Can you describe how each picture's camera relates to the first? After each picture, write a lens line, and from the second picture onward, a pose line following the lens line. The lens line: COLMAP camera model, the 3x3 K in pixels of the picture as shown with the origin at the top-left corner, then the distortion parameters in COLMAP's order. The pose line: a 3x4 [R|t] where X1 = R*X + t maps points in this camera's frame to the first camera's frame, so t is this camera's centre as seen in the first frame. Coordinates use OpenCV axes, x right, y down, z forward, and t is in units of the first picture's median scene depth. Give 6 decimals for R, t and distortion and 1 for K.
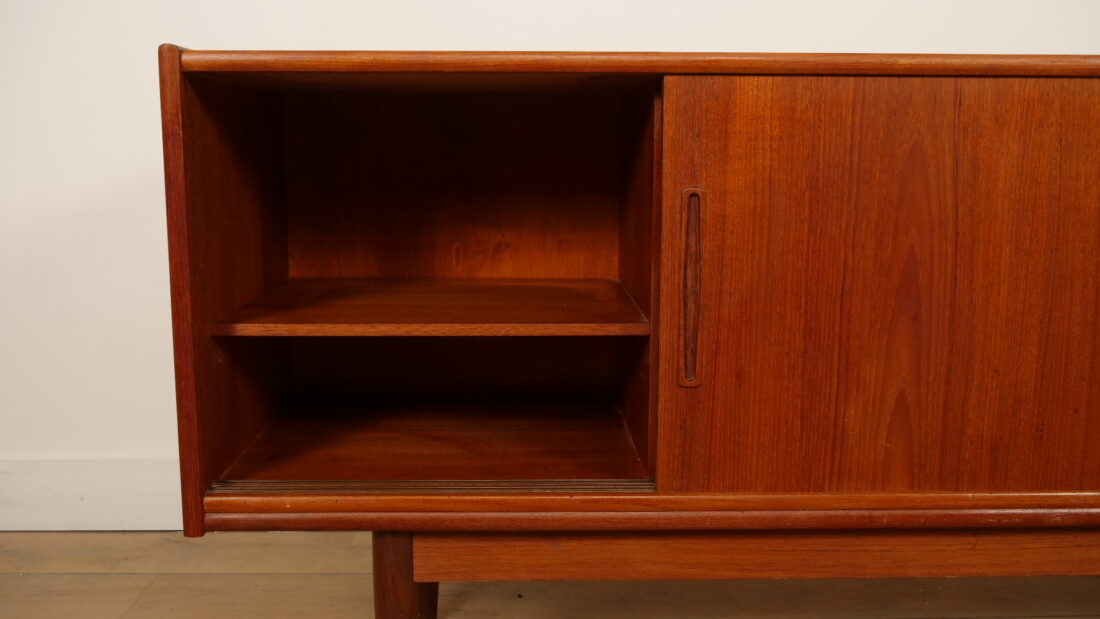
lens RADIAL K [[1109.8, 0, 550.0], [0, 1109.8, 309.5], [0, 0, 1]] dist [-0.006598, -0.002843]
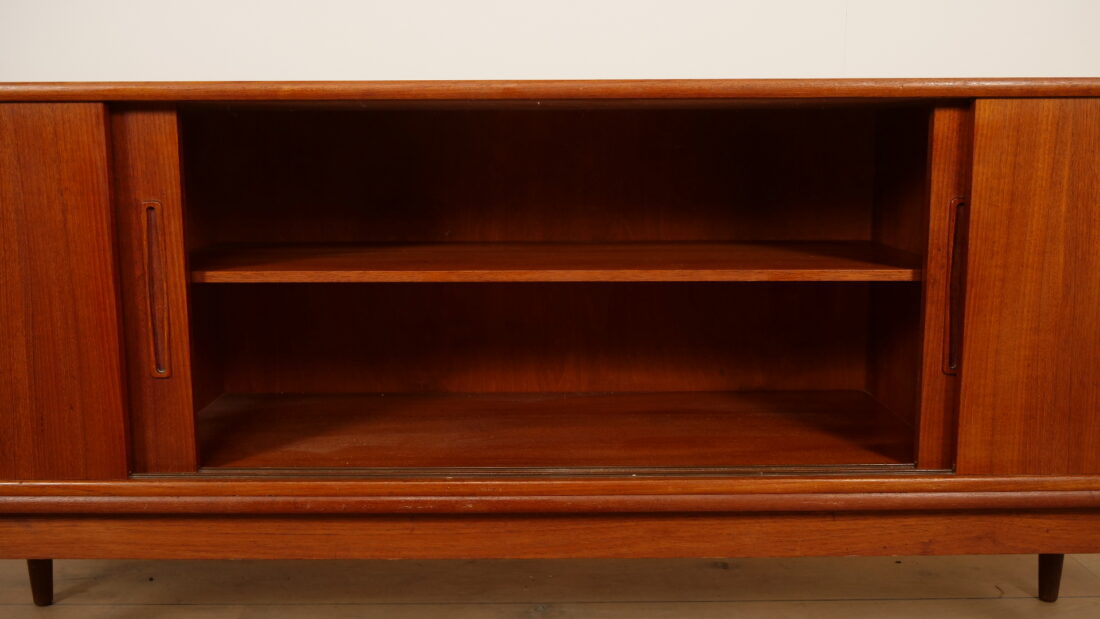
lens RADIAL K [[1000.5, 0, 552.6], [0, 1000.5, 281.1], [0, 0, 1]] dist [-0.003006, -0.006689]
pose [[0.999196, -0.003626, -0.039920, 0.581908], [0.002409, 0.999532, -0.030501, -0.000495], [0.040012, 0.030380, 0.998737, 0.020898]]
